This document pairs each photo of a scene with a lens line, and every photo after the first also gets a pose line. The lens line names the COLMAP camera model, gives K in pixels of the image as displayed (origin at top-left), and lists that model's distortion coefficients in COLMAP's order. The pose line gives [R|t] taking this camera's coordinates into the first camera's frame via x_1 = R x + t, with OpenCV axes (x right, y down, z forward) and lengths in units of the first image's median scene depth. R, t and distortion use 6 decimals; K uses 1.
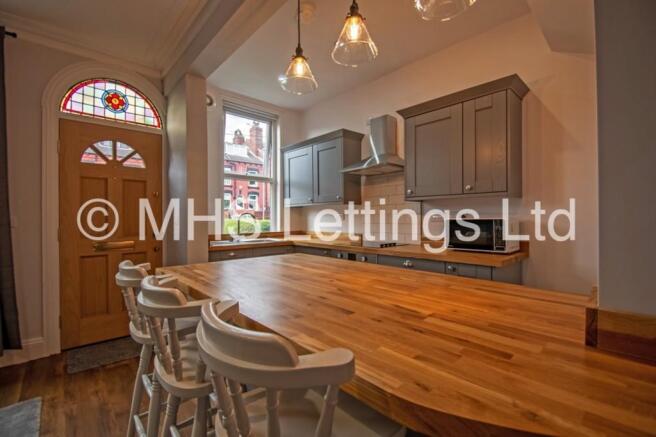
lens RADIAL K [[291.1, 0, 324.4], [0, 291.1, 217.9], [0, 0, 1]] dist [-0.000651, -0.008809]
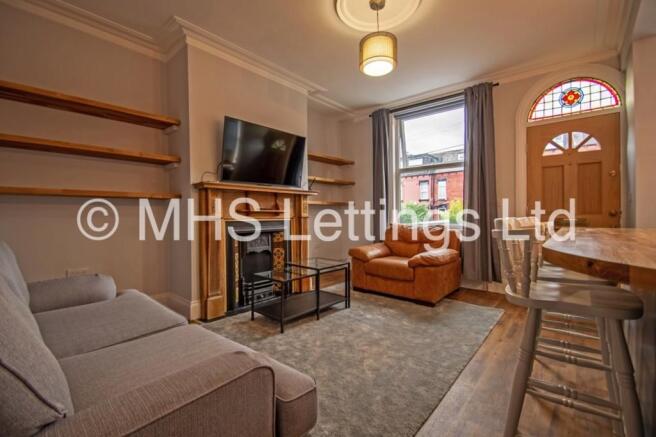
lens RADIAL K [[291.1, 0, 324.4], [0, 291.1, 217.9], [0, 0, 1]] dist [-0.000651, -0.008809]
pose [[0.109448, 0.017363, -0.993841, 0.324749], [0.014416, 0.999715, 0.019053, 0.042041], [0.993888, -0.016413, 0.109166, -0.112065]]
